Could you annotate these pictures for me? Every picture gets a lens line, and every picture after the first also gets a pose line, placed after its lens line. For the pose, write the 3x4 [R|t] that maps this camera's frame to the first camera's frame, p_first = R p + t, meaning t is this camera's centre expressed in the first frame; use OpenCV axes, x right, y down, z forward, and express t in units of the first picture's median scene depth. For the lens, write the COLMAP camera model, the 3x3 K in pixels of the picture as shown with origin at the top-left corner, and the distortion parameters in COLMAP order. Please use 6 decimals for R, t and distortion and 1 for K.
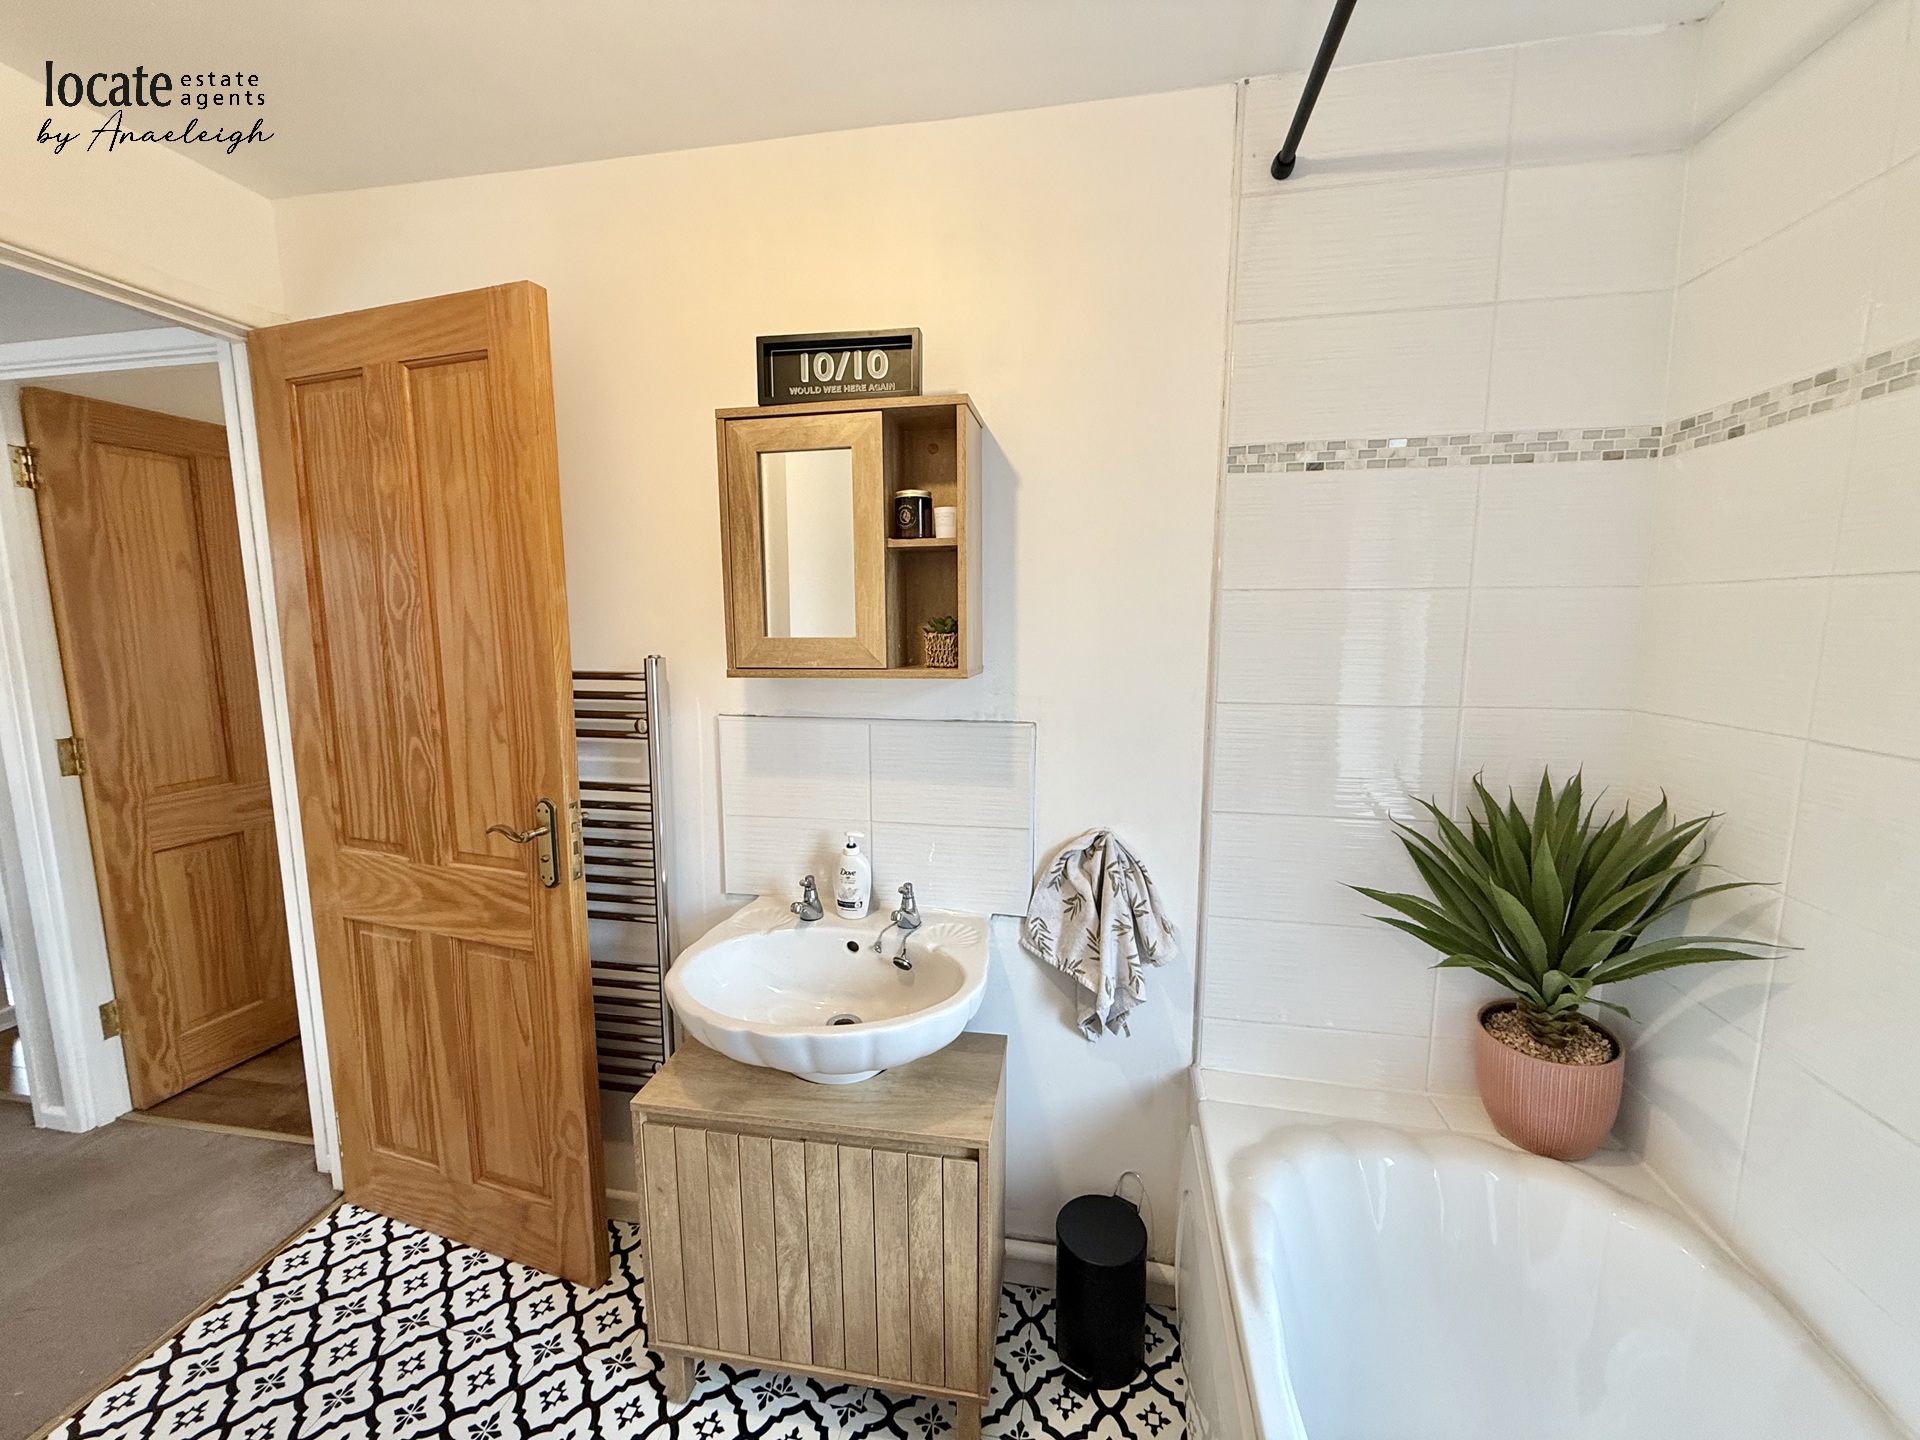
lens RADIAL K [[762.0, 0, 957.8], [0, 762.0, 723.5], [0, 0, 1]] dist [0.001238, -0.000424]
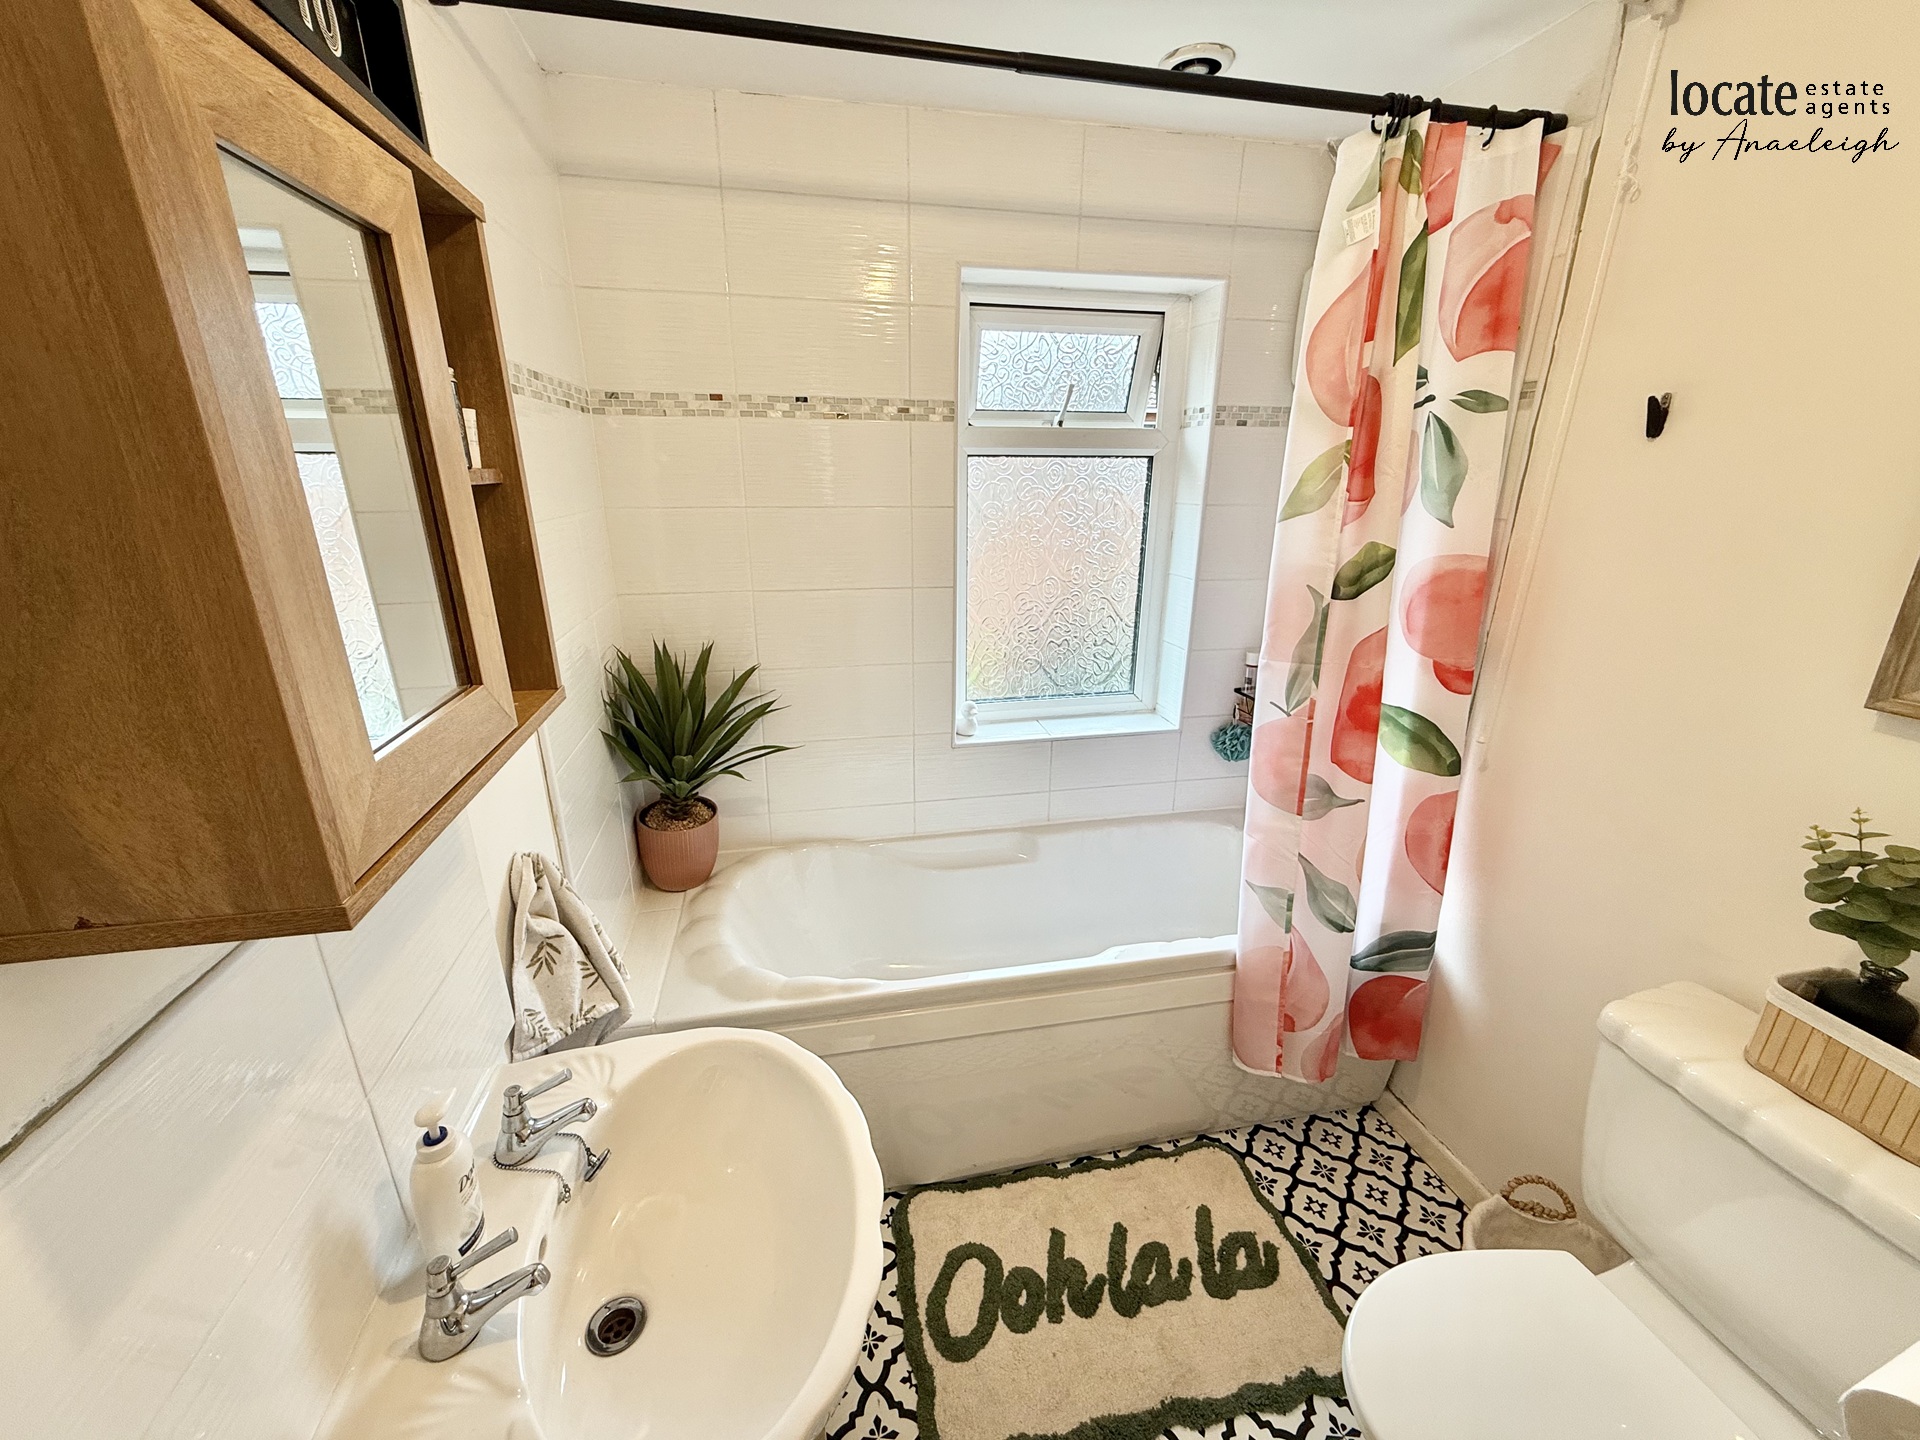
lens RADIAL K [[762.0, 0, 961.6], [0, 762.0, 713.0], [0, 0, 1]] dist [0.001238, -0.000424]
pose [[-0.377297, -0.289986, 0.879520, -0.802636], [0.121077, 0.926113, 0.357287, -0.283655], [-0.918144, 0.241293, -0.314309, 1.043071]]
